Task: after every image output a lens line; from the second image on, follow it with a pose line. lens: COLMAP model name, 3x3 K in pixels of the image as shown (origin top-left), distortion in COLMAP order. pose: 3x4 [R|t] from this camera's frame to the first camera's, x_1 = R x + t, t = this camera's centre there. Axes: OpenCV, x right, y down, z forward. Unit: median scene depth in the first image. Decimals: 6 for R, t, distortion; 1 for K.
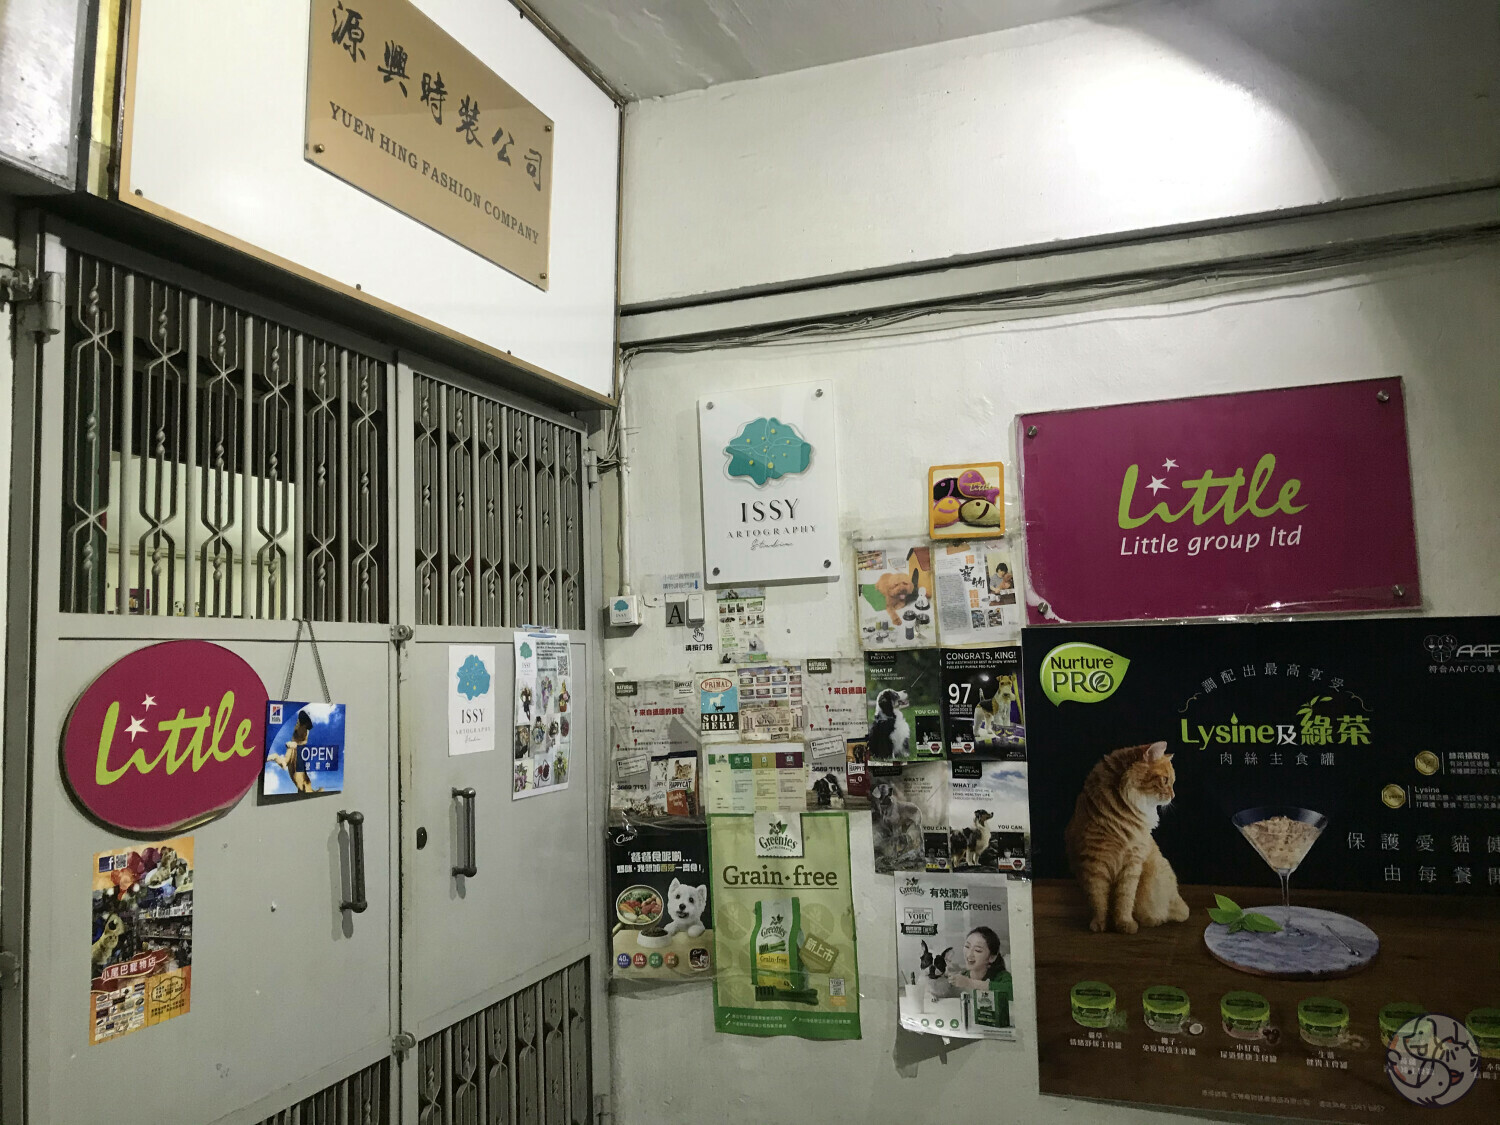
lens RADIAL K [[1257.2, 0, 750.7], [0, 1257.2, 546.5], [0, 0, 1]] dist [0.093928, -0.136921]
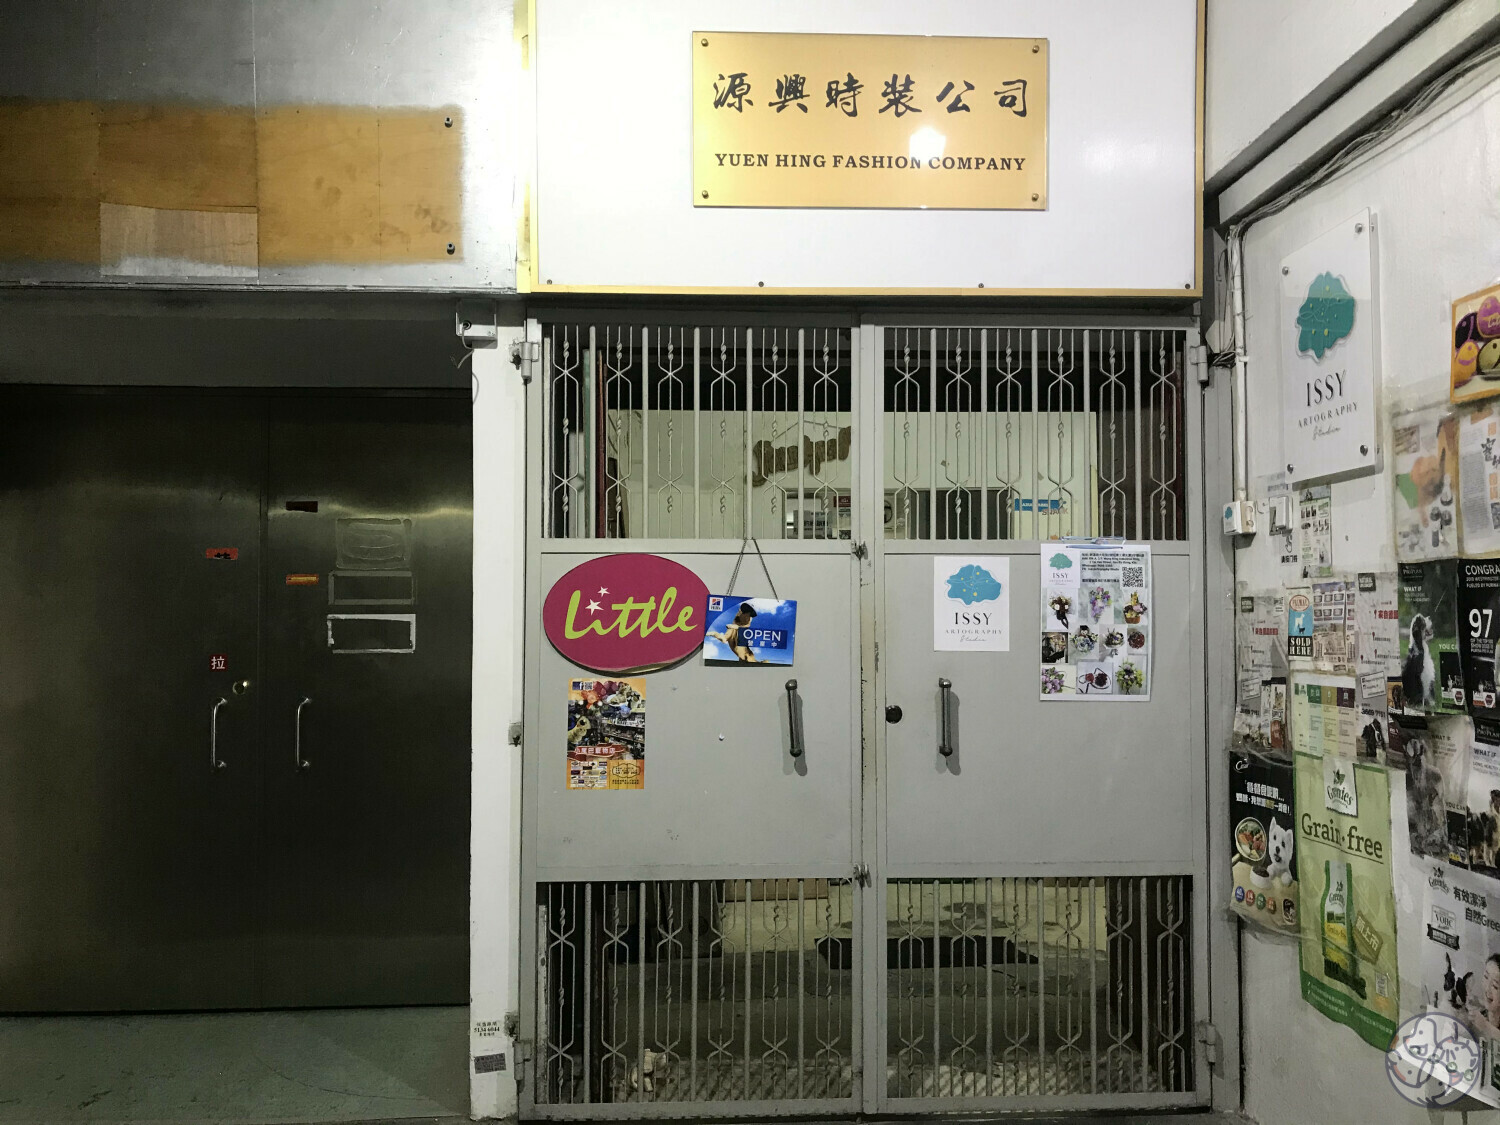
lens RADIAL K [[1231.1, 0, 750.0], [0, 1231.1, 562.5], [0, 0, 1]] dist [0.053430, -0.042411]
pose [[0.373869, 0.000498, -0.927481, 0.863216], [0.073214, 0.996864, 0.030048, 0.043354], [0.924587, -0.079138, 0.372660, 0.490960]]
